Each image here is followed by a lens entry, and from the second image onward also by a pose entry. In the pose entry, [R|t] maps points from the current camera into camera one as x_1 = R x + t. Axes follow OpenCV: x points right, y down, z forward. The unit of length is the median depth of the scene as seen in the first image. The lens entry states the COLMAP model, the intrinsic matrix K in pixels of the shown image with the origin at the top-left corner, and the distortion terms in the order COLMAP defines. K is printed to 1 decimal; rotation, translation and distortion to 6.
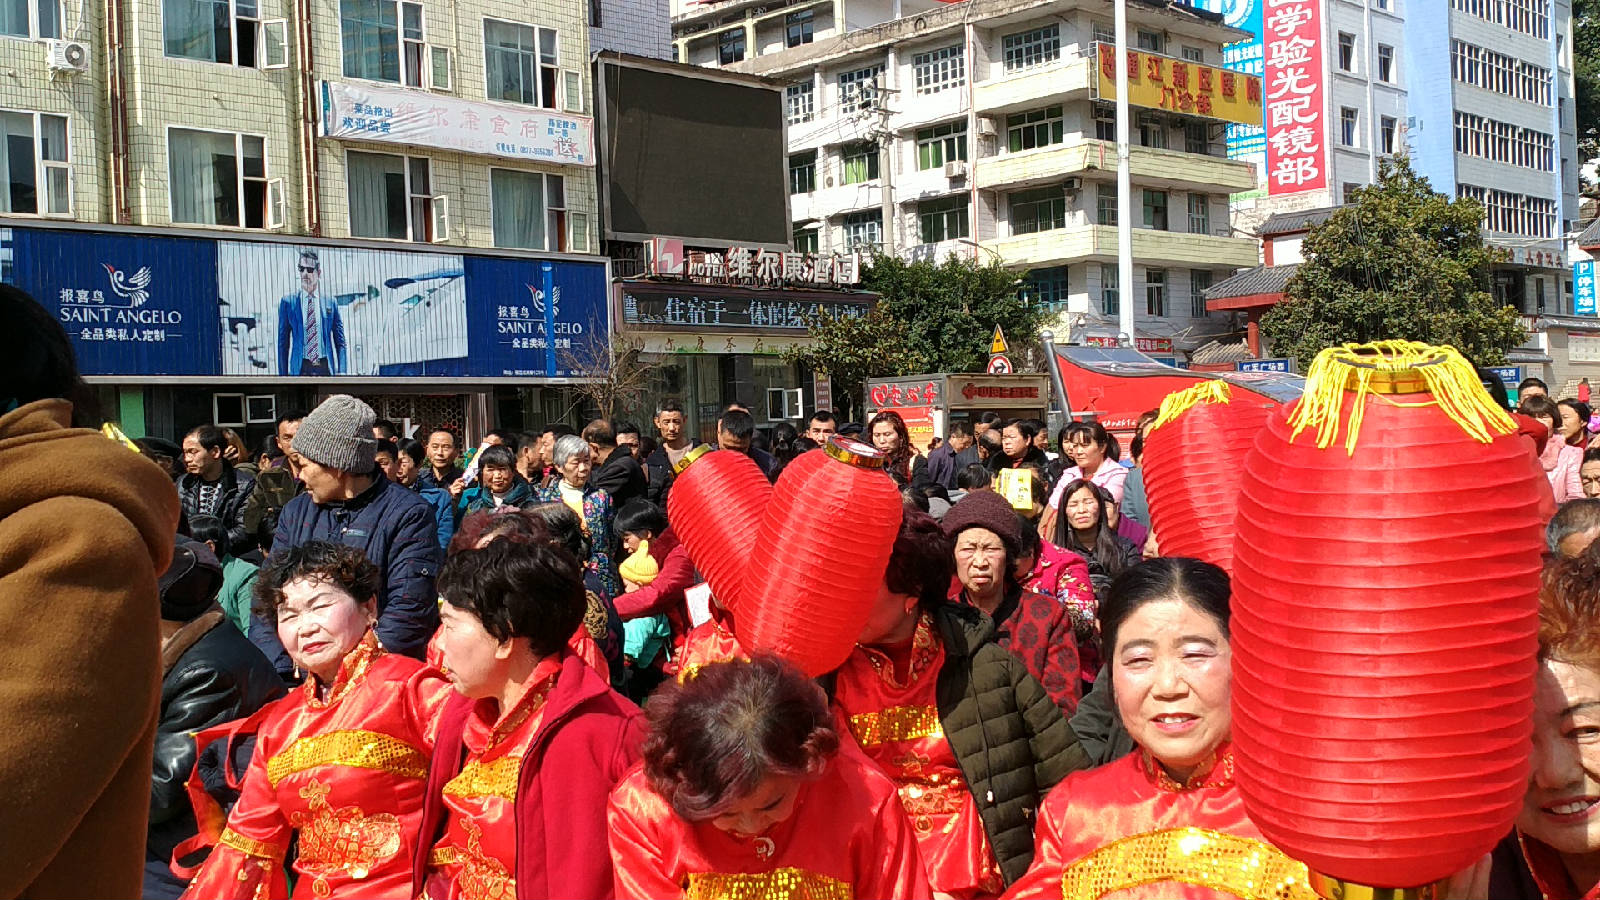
lens RADIAL K [[1710.8, 0, 777.7], [0, 1710.8, 449.6], [0, 0, 1]] dist [0.086608, -0.270260]
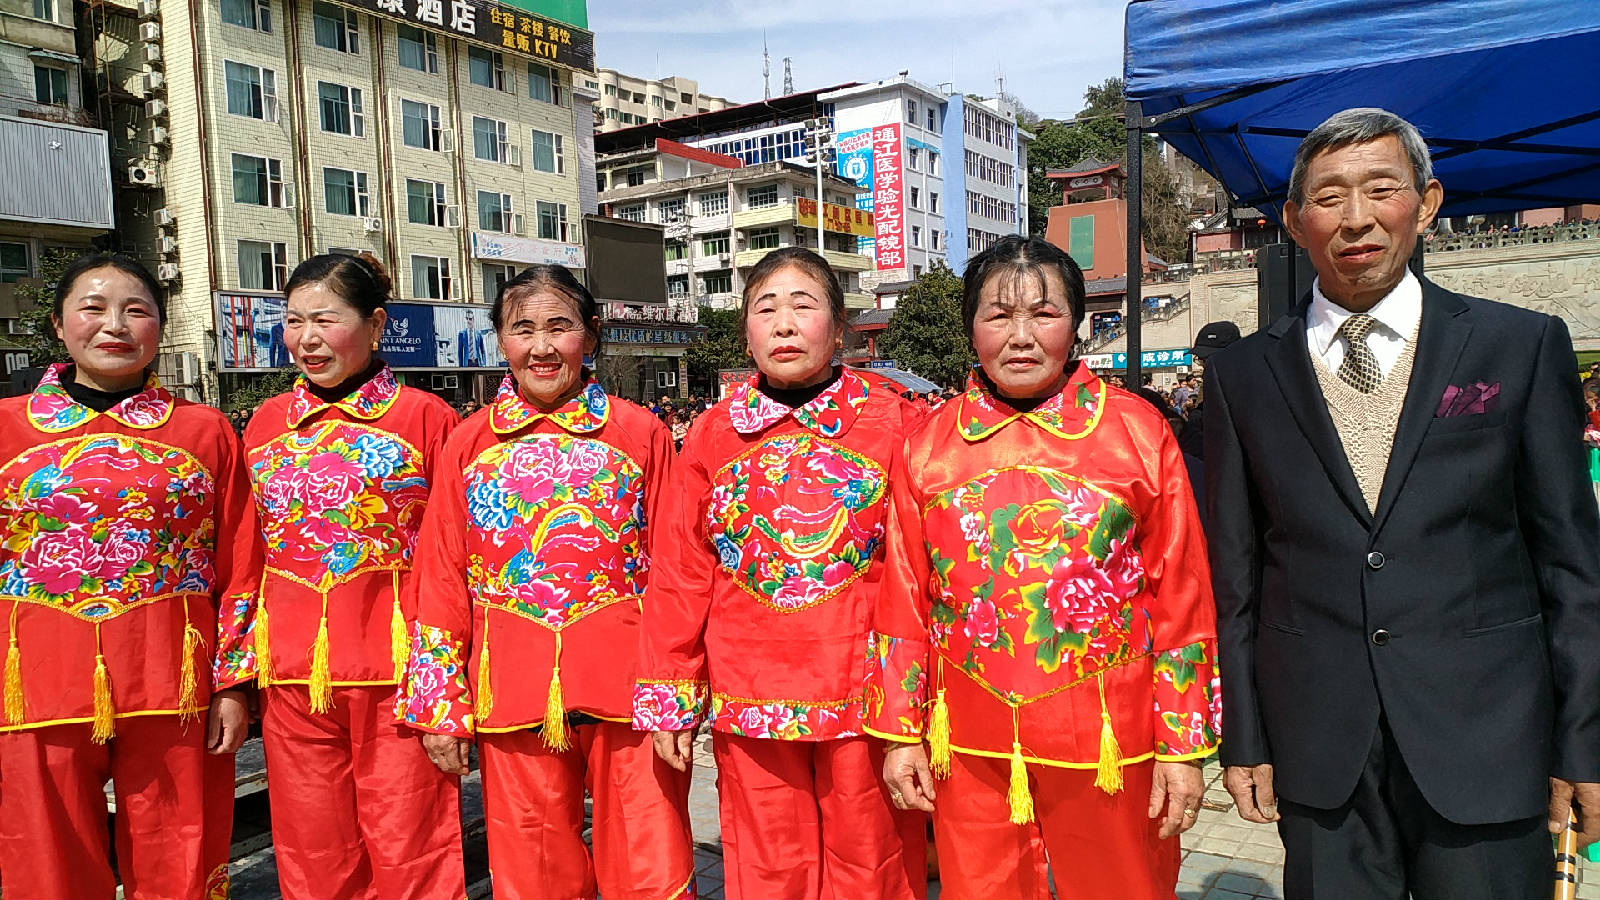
lens RADIAL K [[1710.8, 0, 777.7], [0, 1710.8, 449.6], [0, 0, 1]] dist [0.086608, -0.270260]
pose [[0.970071, -0.006163, 0.242744, -0.310171], [0.000428, 0.999720, 0.023672, 0.008117], [-0.242822, -0.022860, 0.969802, -0.898995]]
